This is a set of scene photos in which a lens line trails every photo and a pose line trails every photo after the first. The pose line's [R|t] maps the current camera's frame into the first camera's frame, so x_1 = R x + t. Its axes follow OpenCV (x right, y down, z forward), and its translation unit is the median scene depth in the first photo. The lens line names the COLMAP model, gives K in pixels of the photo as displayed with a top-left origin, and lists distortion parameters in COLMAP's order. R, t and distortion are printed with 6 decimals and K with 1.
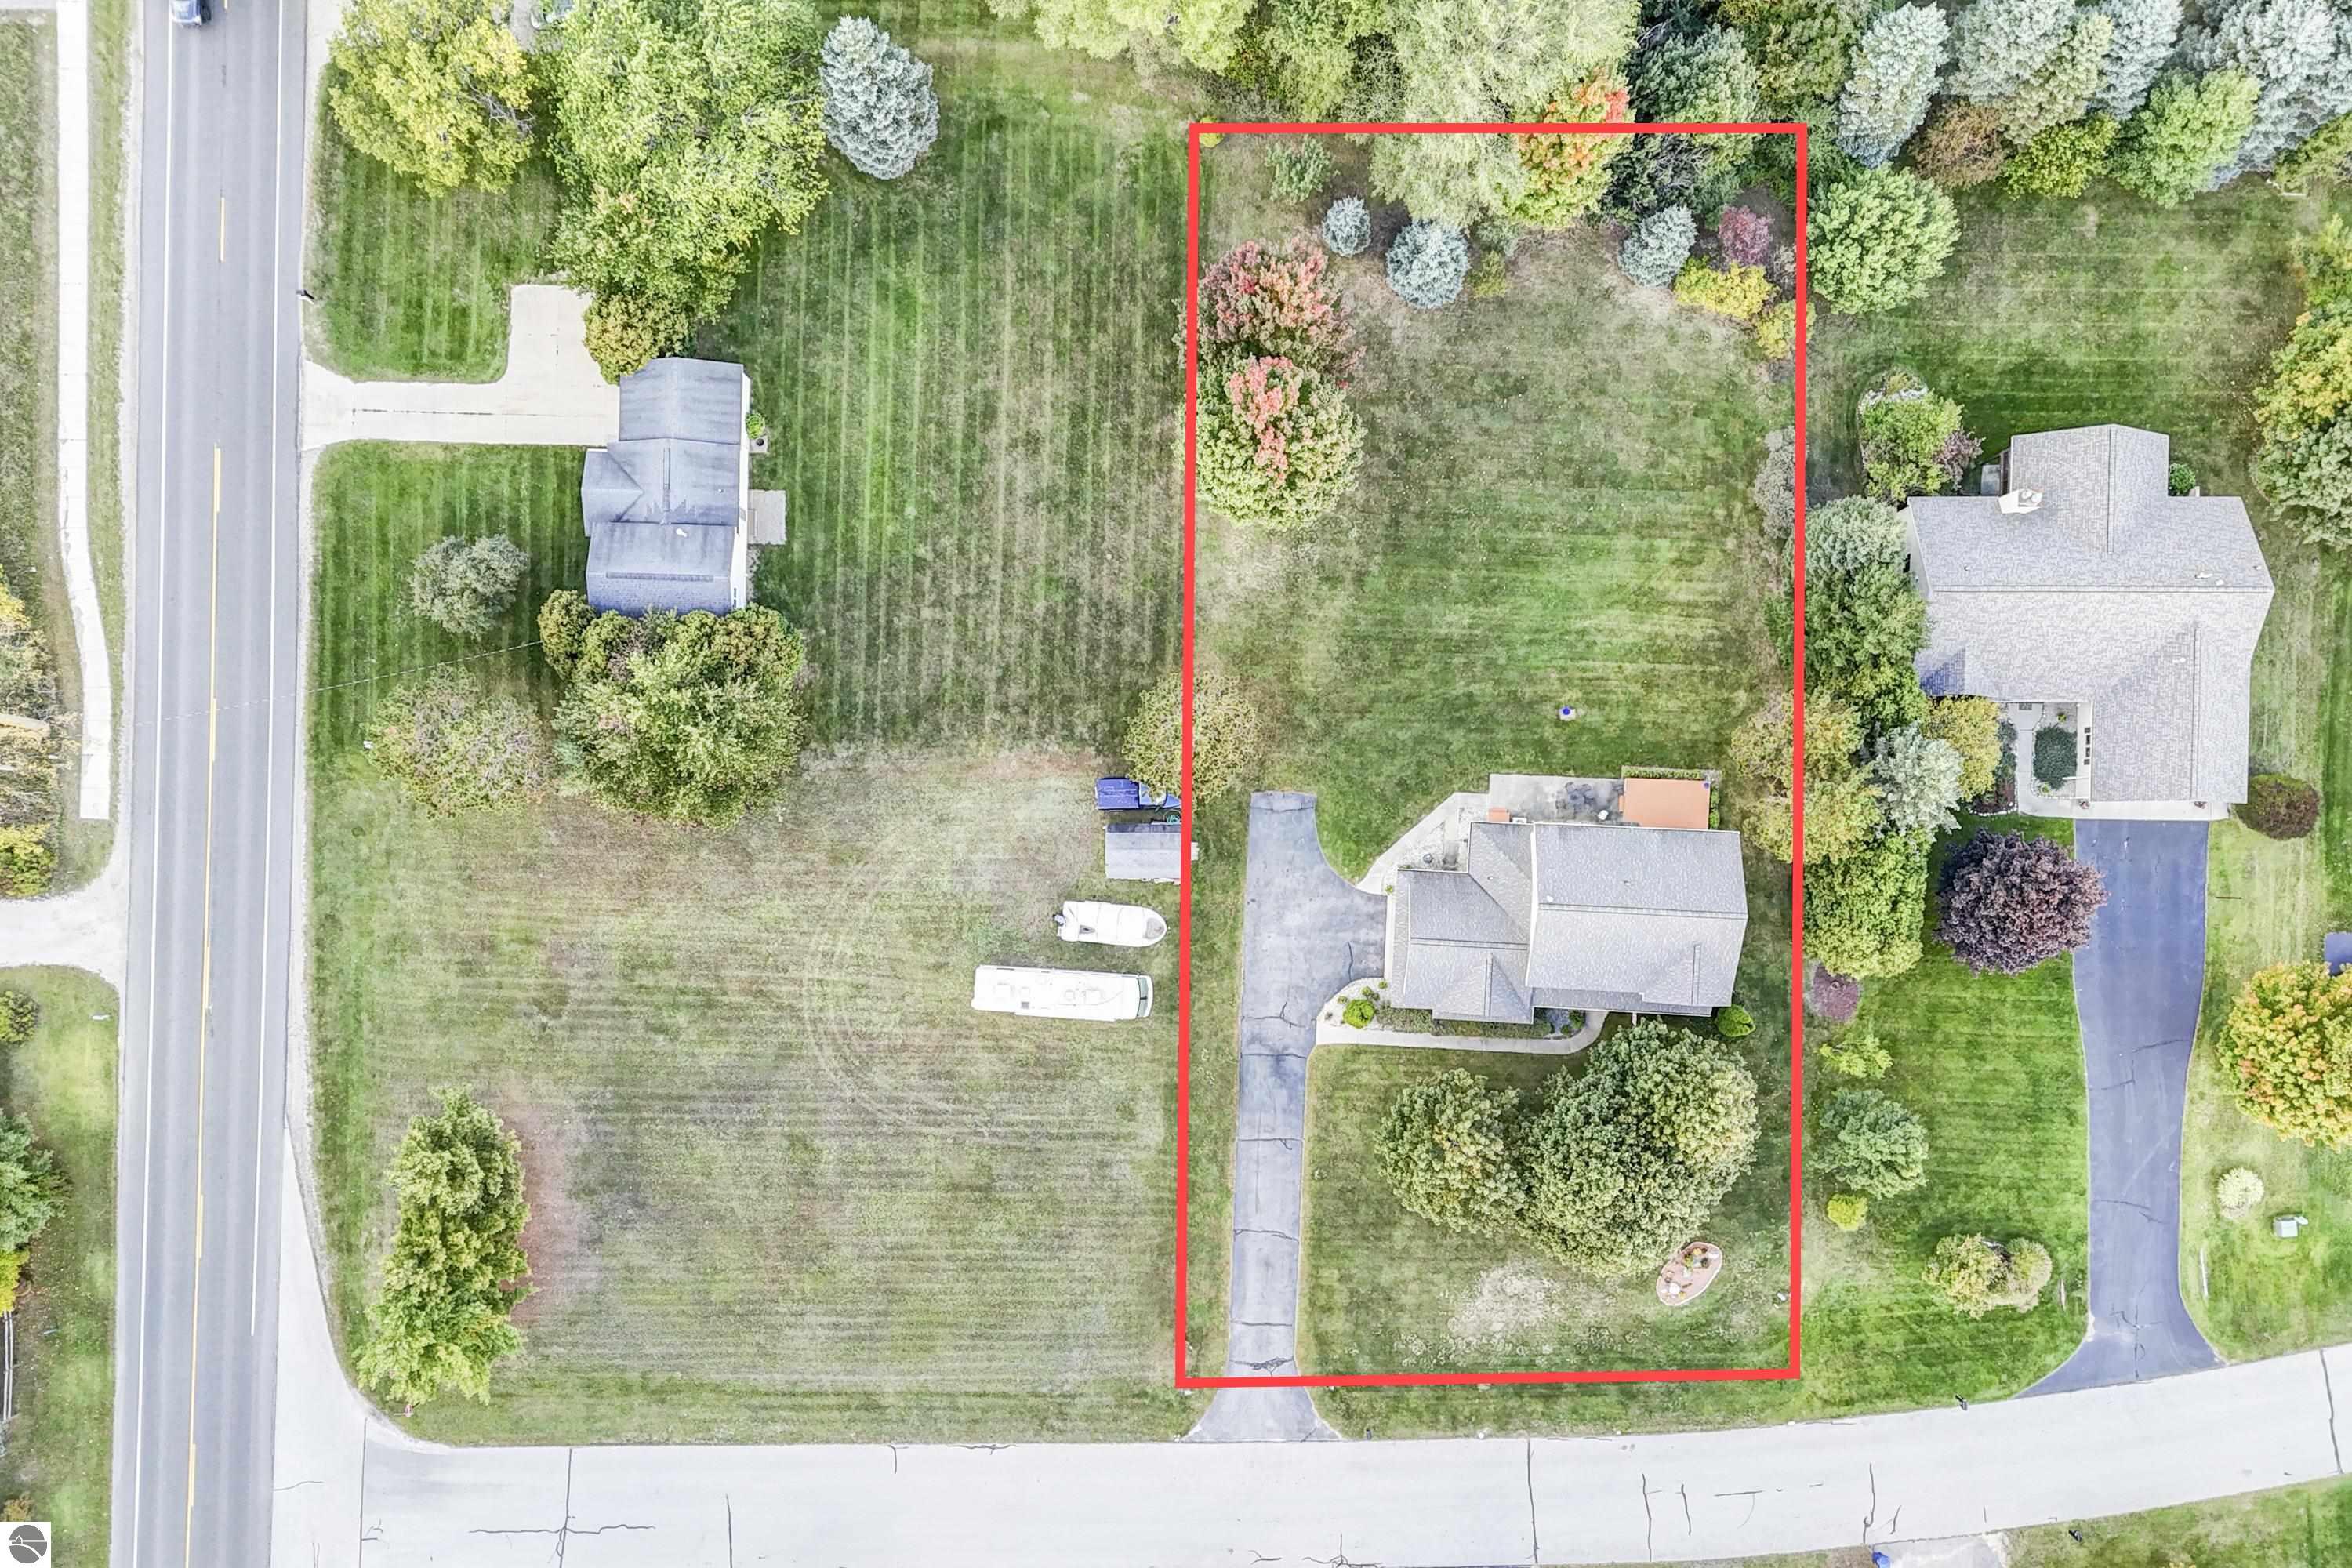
lens RADIAL K [[1723.2, 0, 1175.1], [0, 1723.2, 826.0], [0, 0, 1]] dist [0.063070, -0.043741]
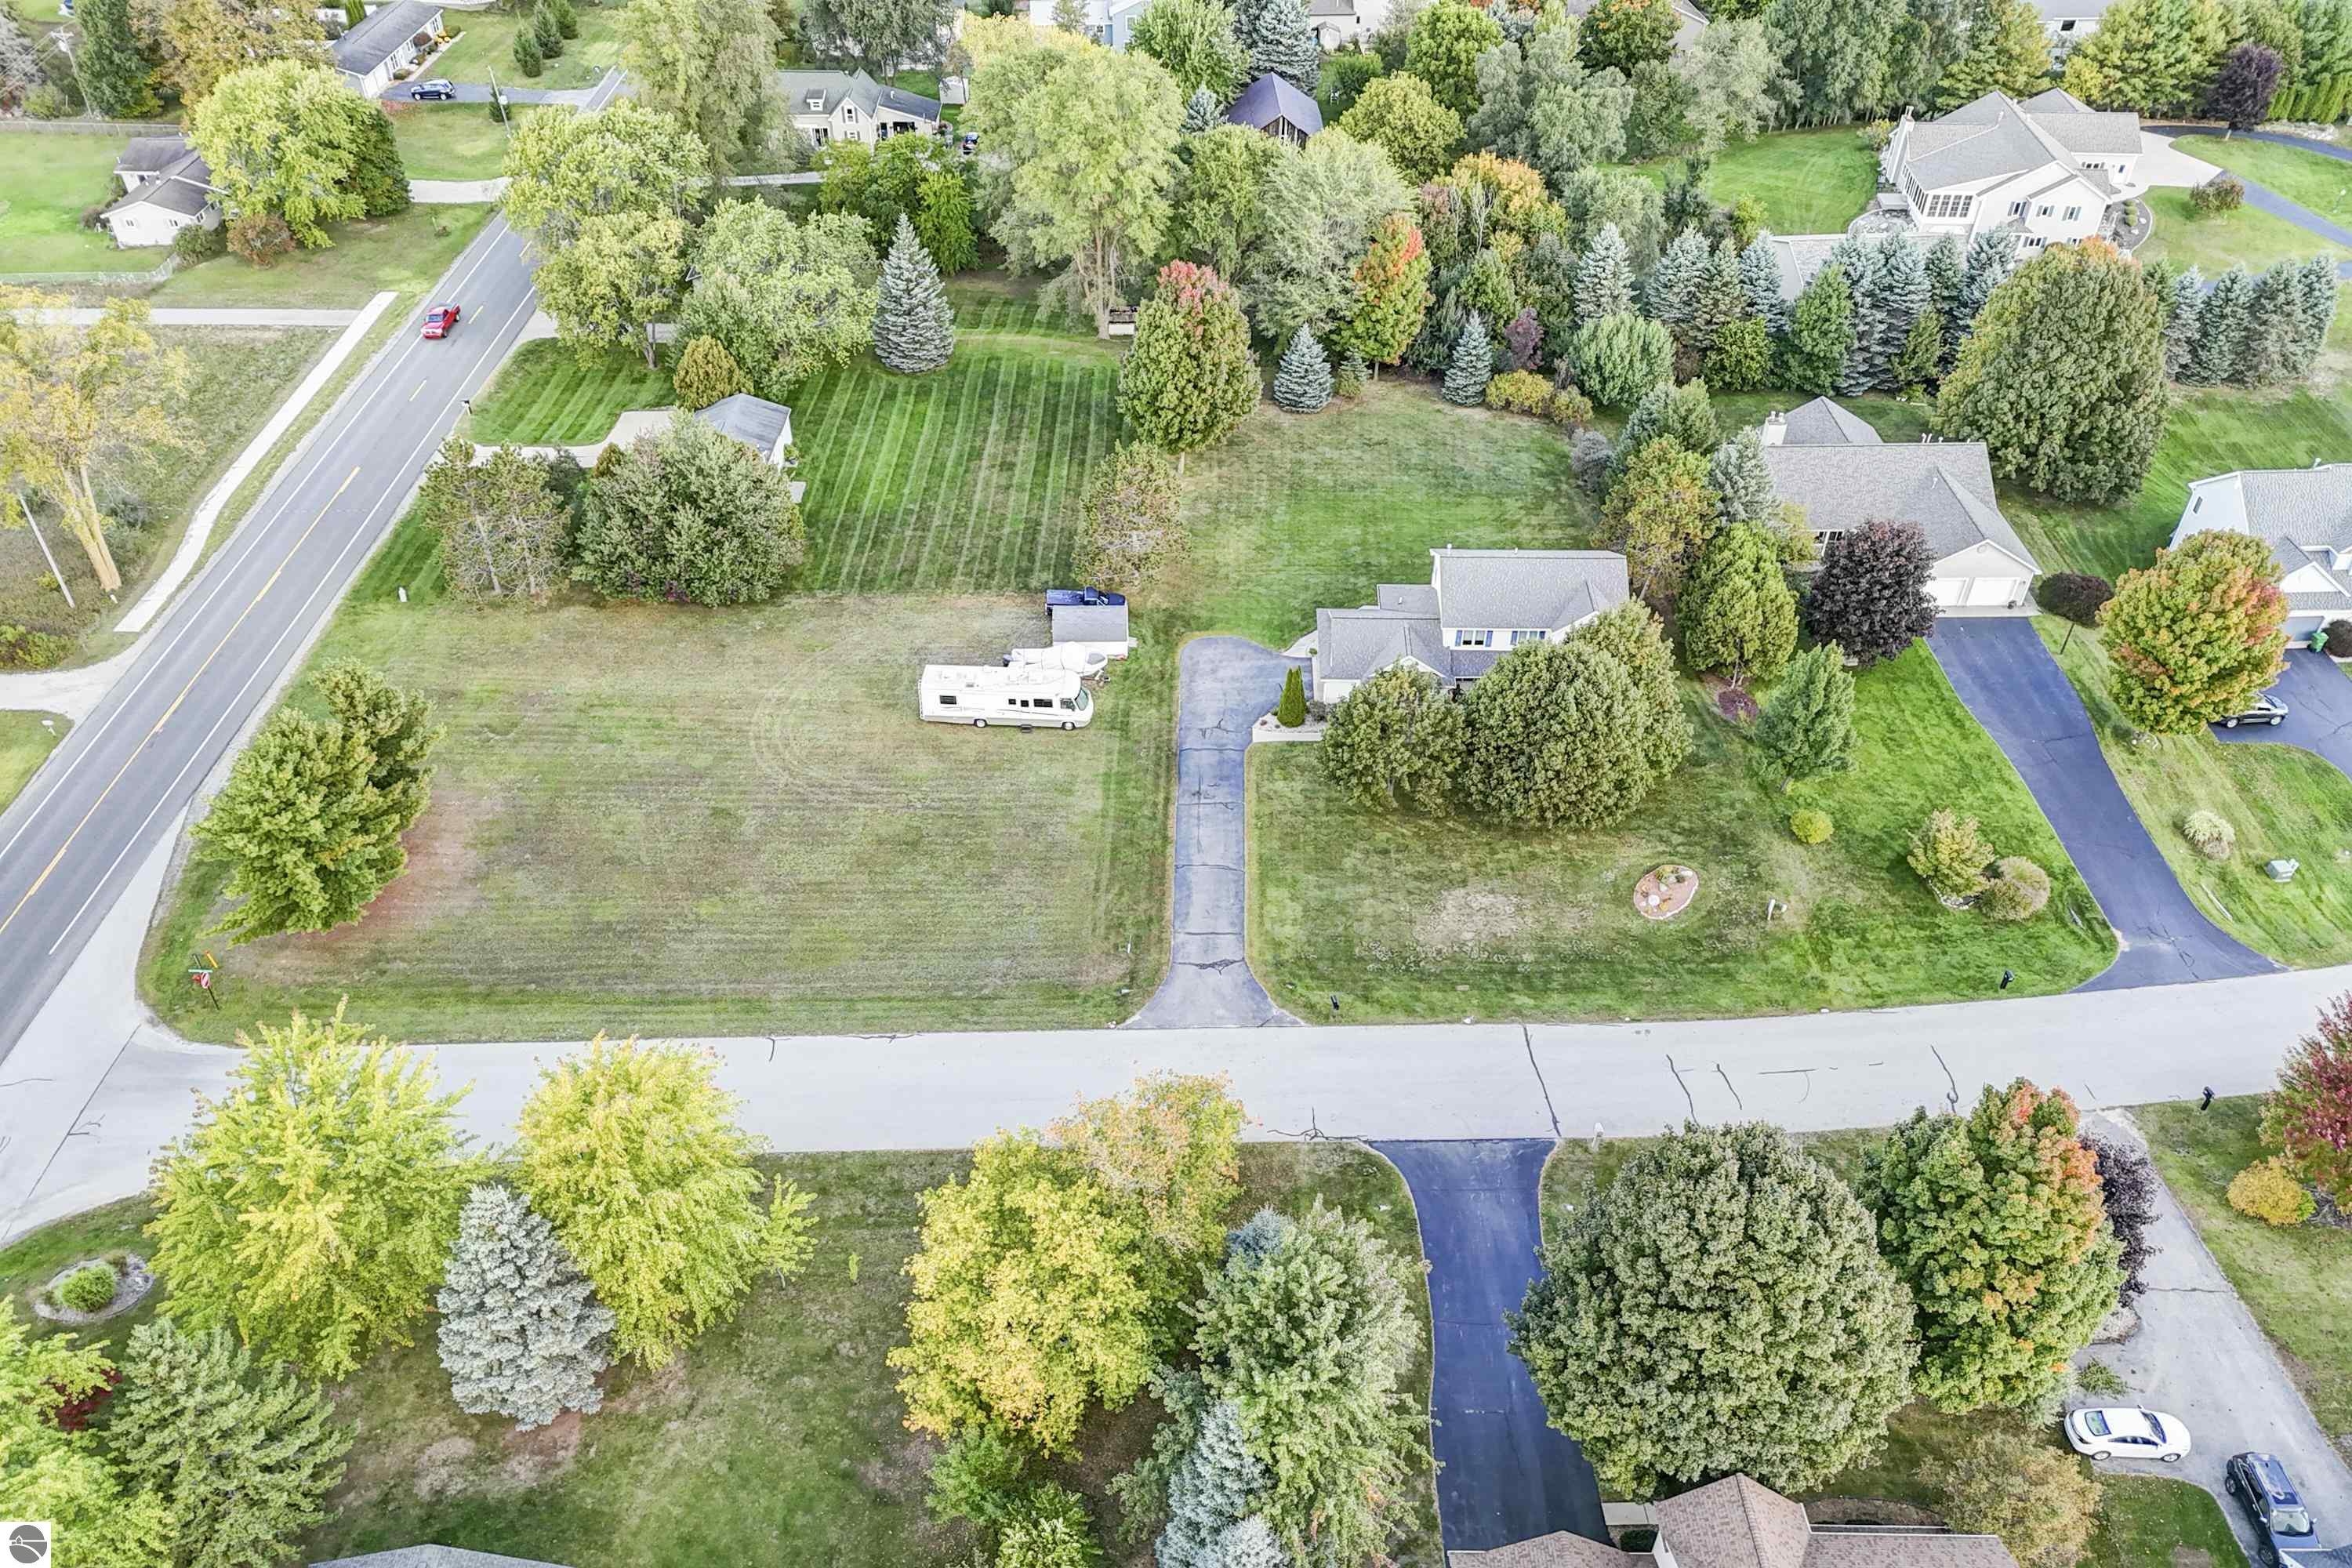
lens RADIAL K [[1675.4, 0, 1175.4], [0, 1675.4, 914.0], [0, 0, 1]] dist [0.081540, -0.077898]
pose [[0.999707, 0.003548, 0.023933, 0.012561], [0.015387, 0.670131, -0.742084, 0.924225], [-0.018672, 0.742235, 0.669880, 0.409131]]
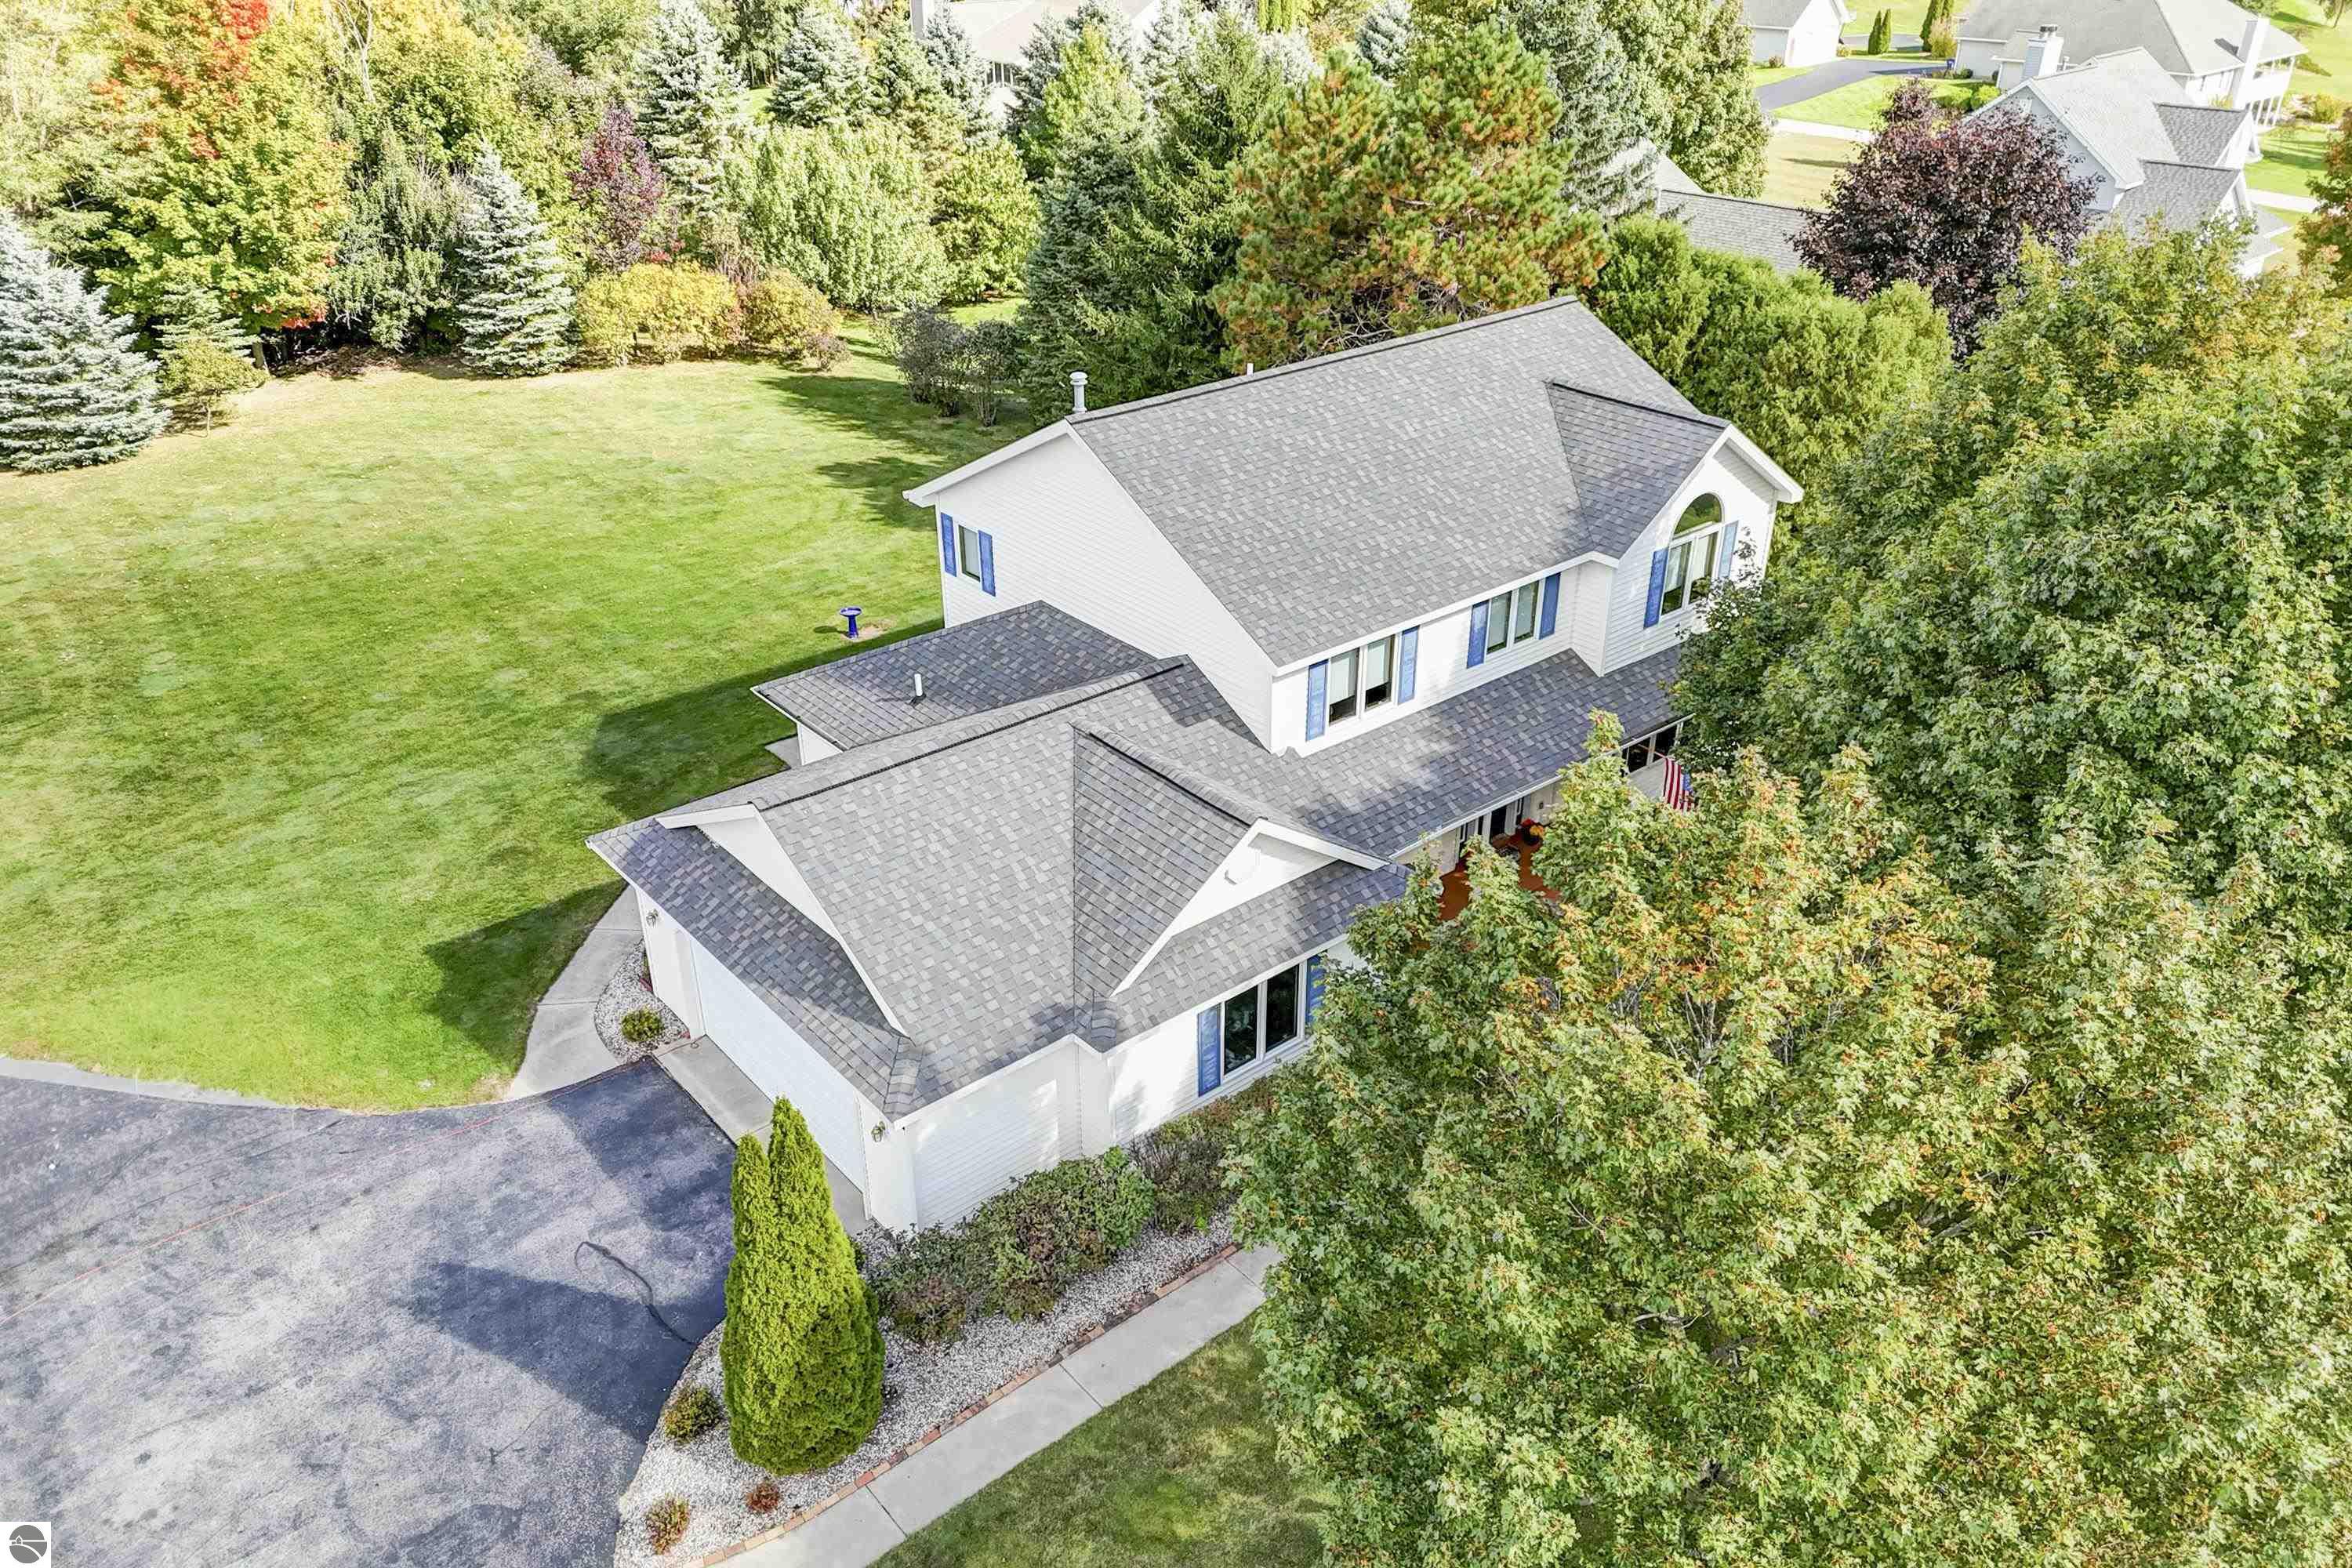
lens RADIAL K [[1690.8, 0, 1173.7], [0, 1690.8, 833.8], [0, 0, 1]] dist [0.044011, -0.003450]
pose [[0.738008, -0.325313, 0.591199, 0.049045], [0.674768, 0.363132, -0.642513, 0.222713], [-0.005665, 0.873102, 0.487505, 0.853983]]
